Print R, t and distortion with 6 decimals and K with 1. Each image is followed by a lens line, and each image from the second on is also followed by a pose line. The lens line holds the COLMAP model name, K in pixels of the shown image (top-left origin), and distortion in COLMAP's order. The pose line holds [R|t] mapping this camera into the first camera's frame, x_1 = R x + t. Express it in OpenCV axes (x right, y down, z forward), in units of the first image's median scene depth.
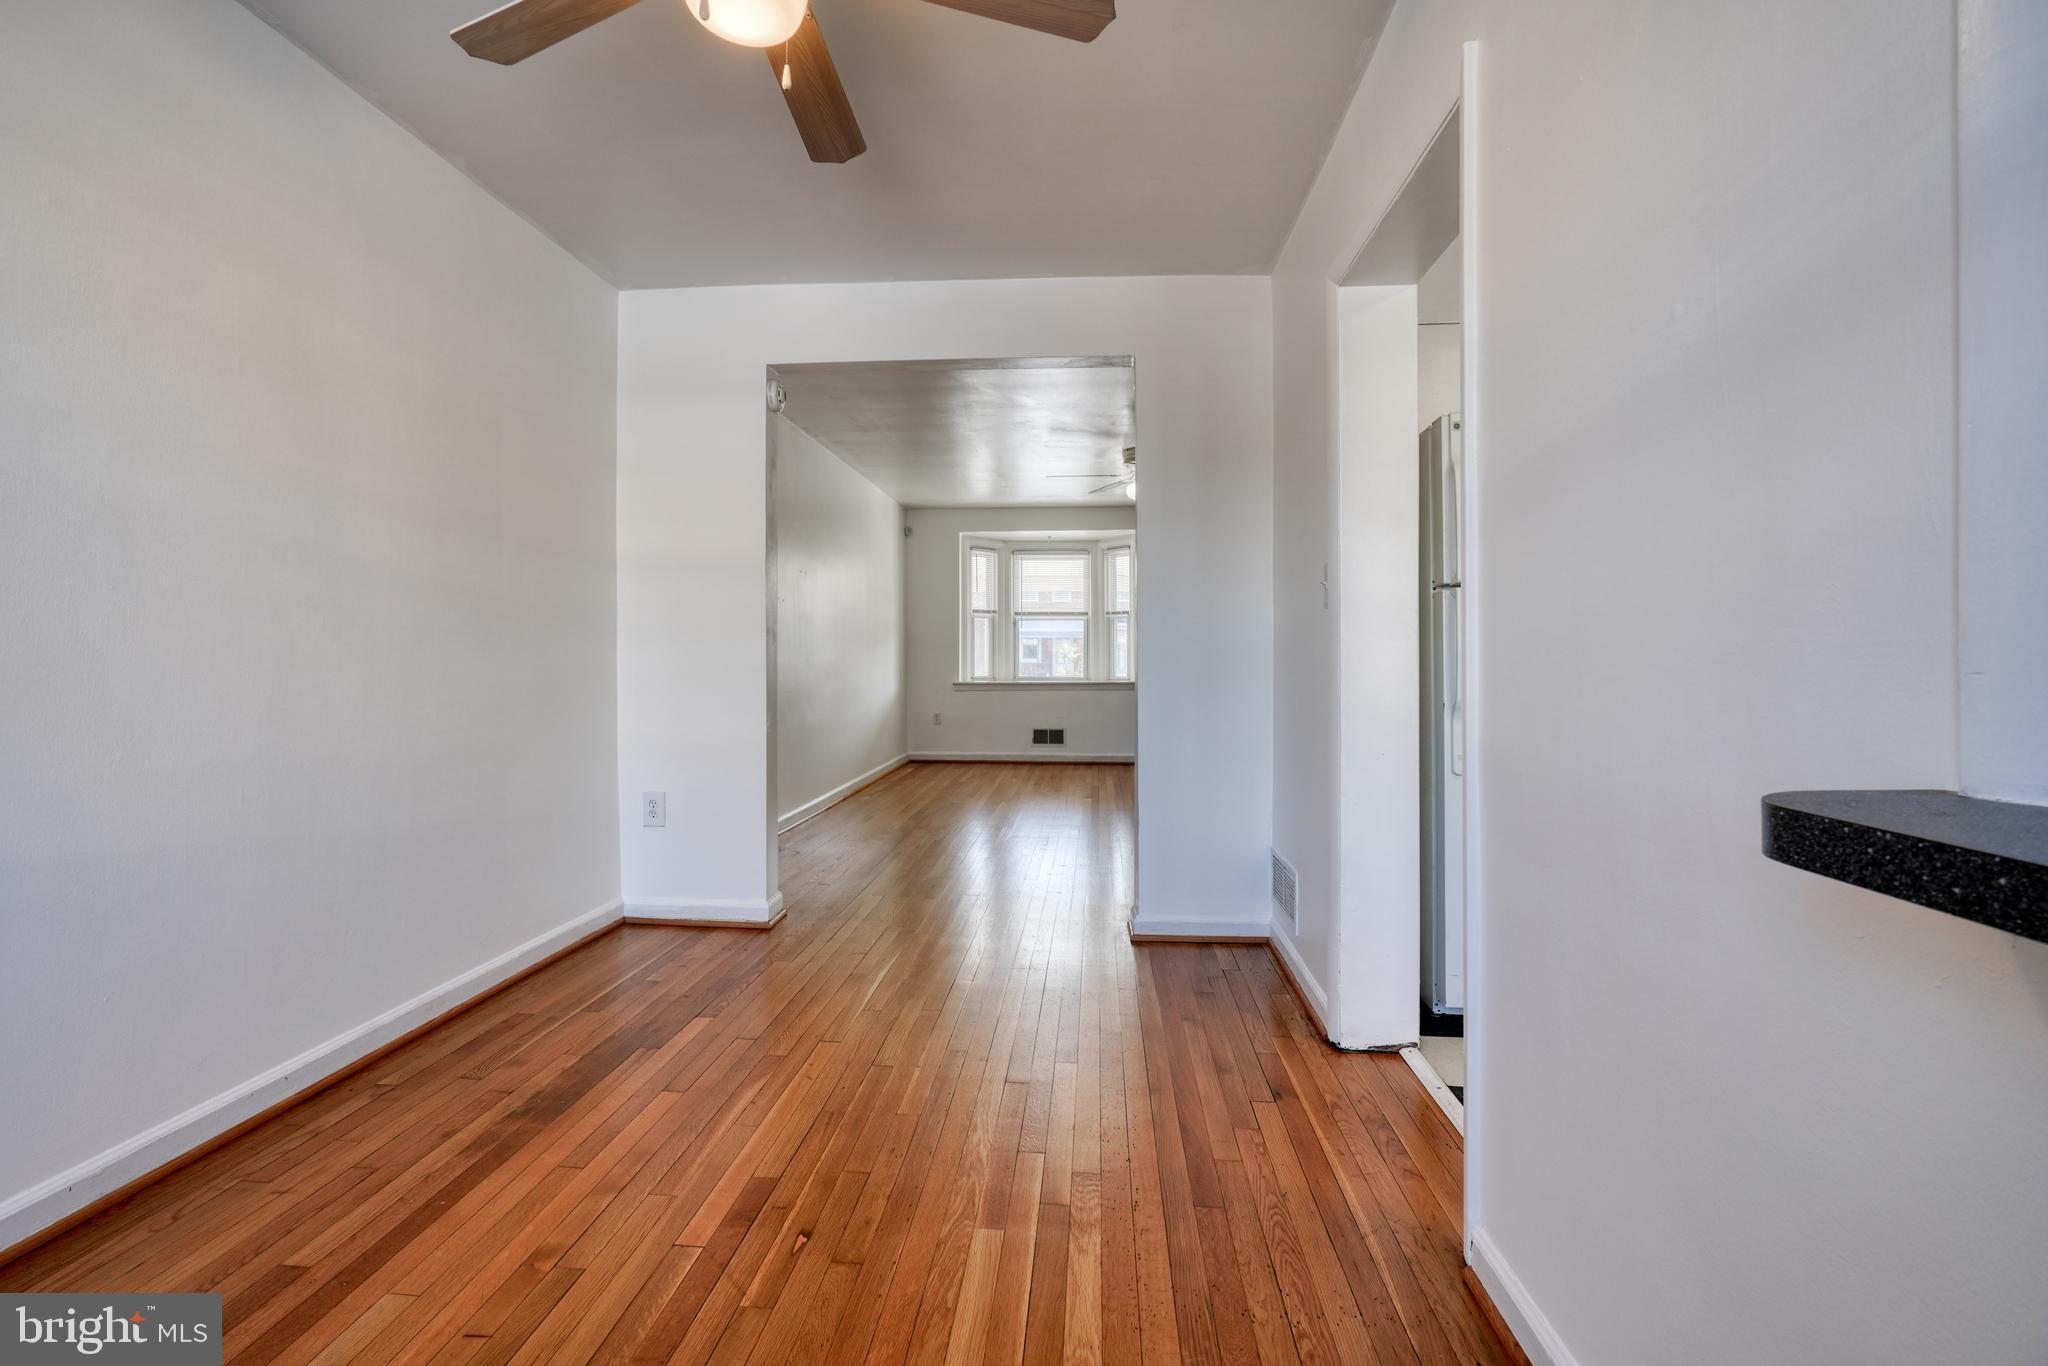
lens RADIAL K [[921.5, 0, 1012.8], [0, 921.5, 664.1], [0, 0, 1]] dist [-0.015906, 0.005191]
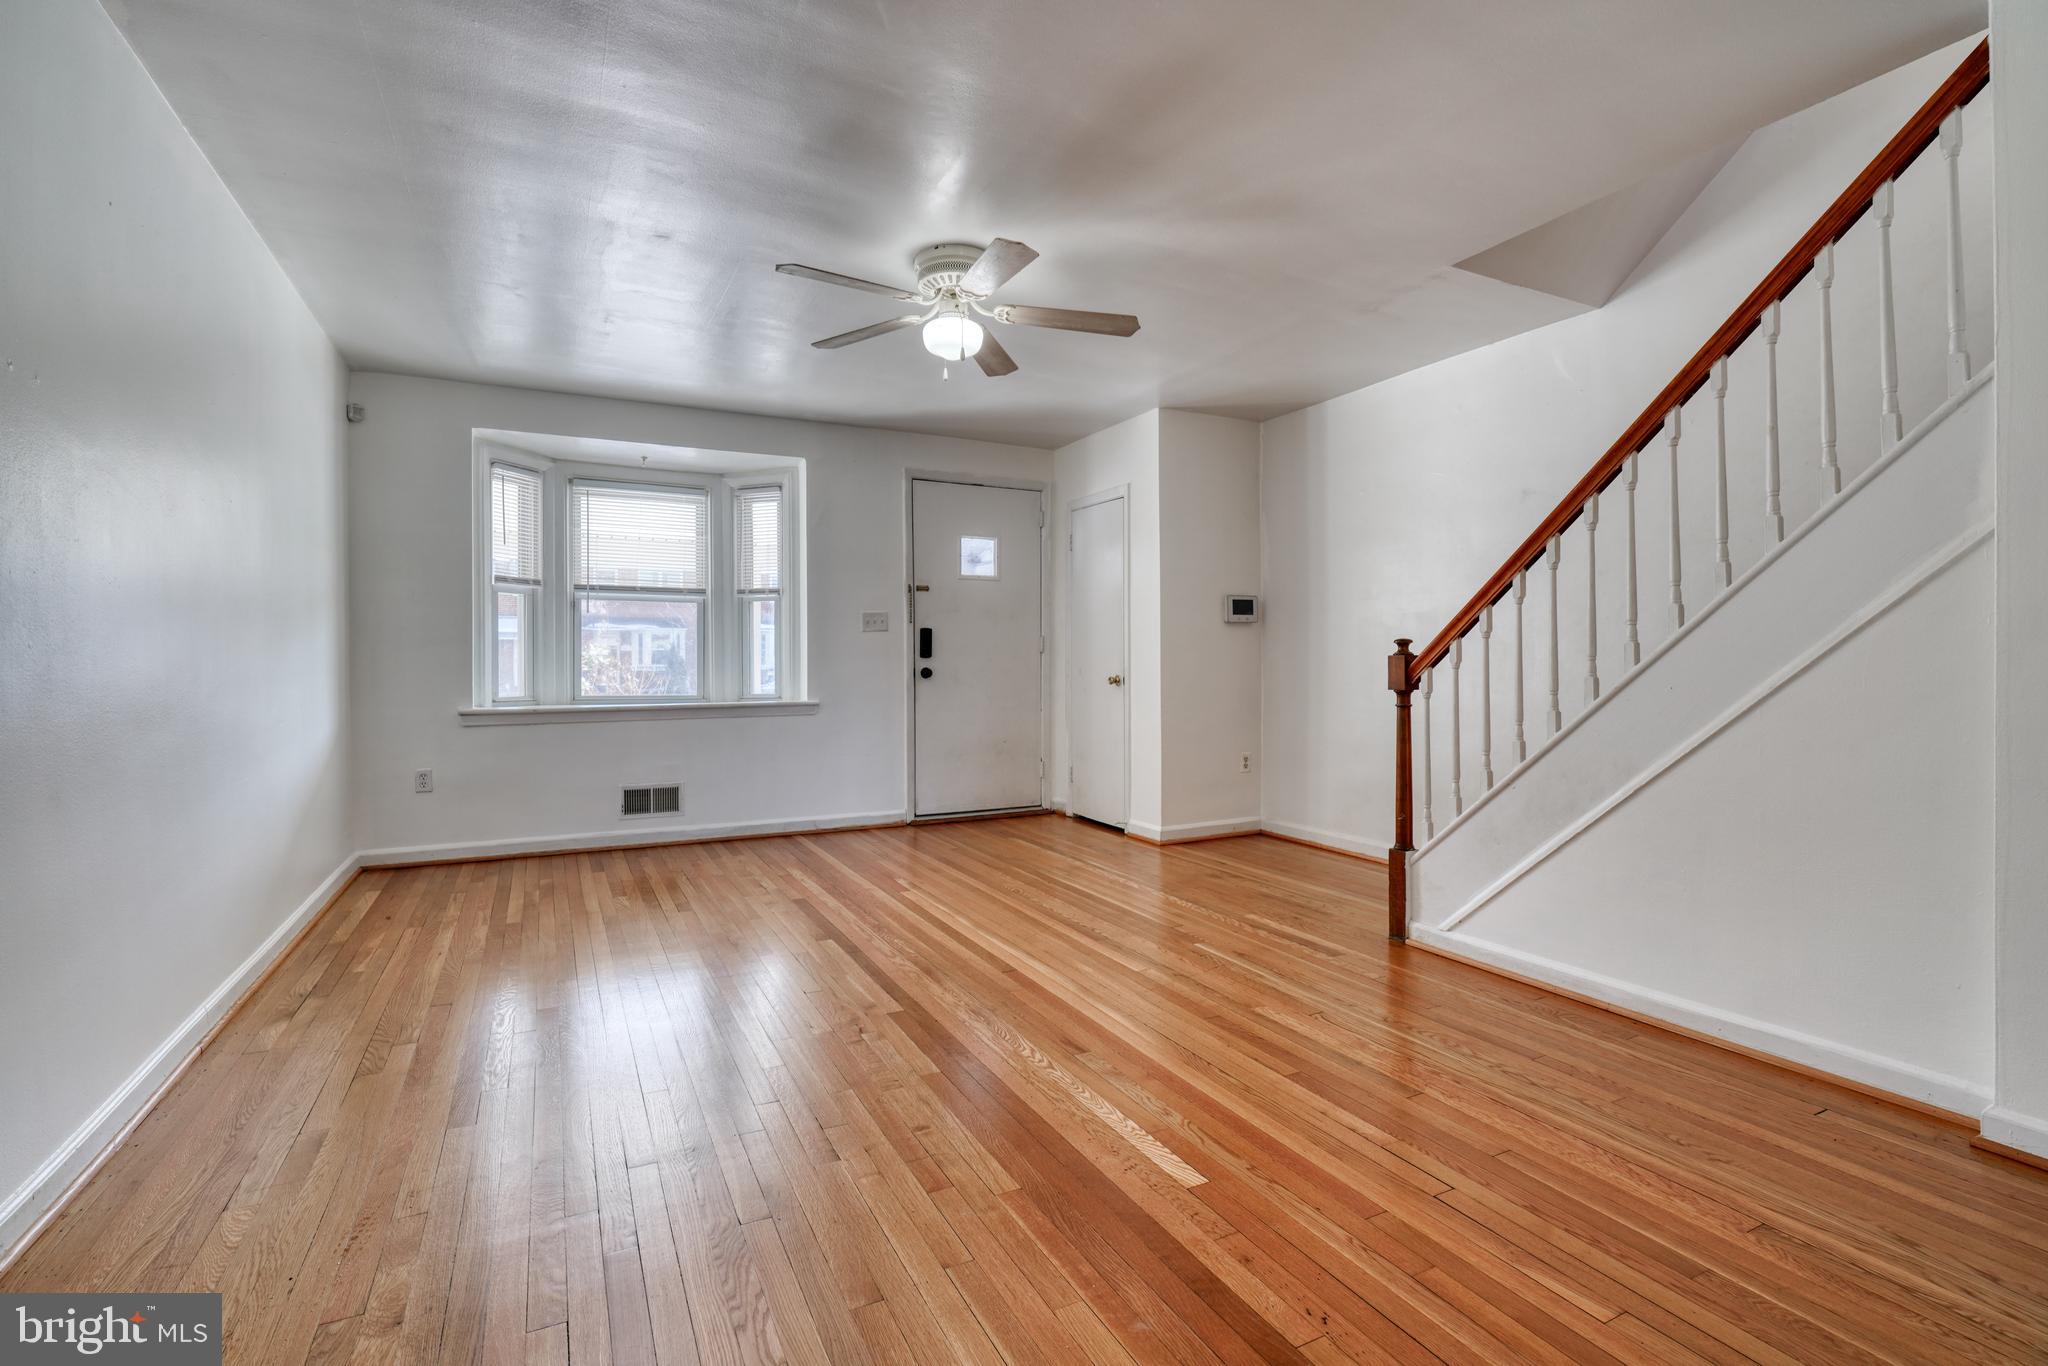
lens RADIAL K [[921.5, 0, 990.3], [0, 921.5, 675.5], [0, 0, 1]] dist [-0.015906, 0.005191]
pose [[0.861323, -0.010459, 0.507949, -0.067625], [0.009179, 0.999945, 0.005025, -0.000392], [-0.507974, 0.000334, 0.861372, 0.381867]]
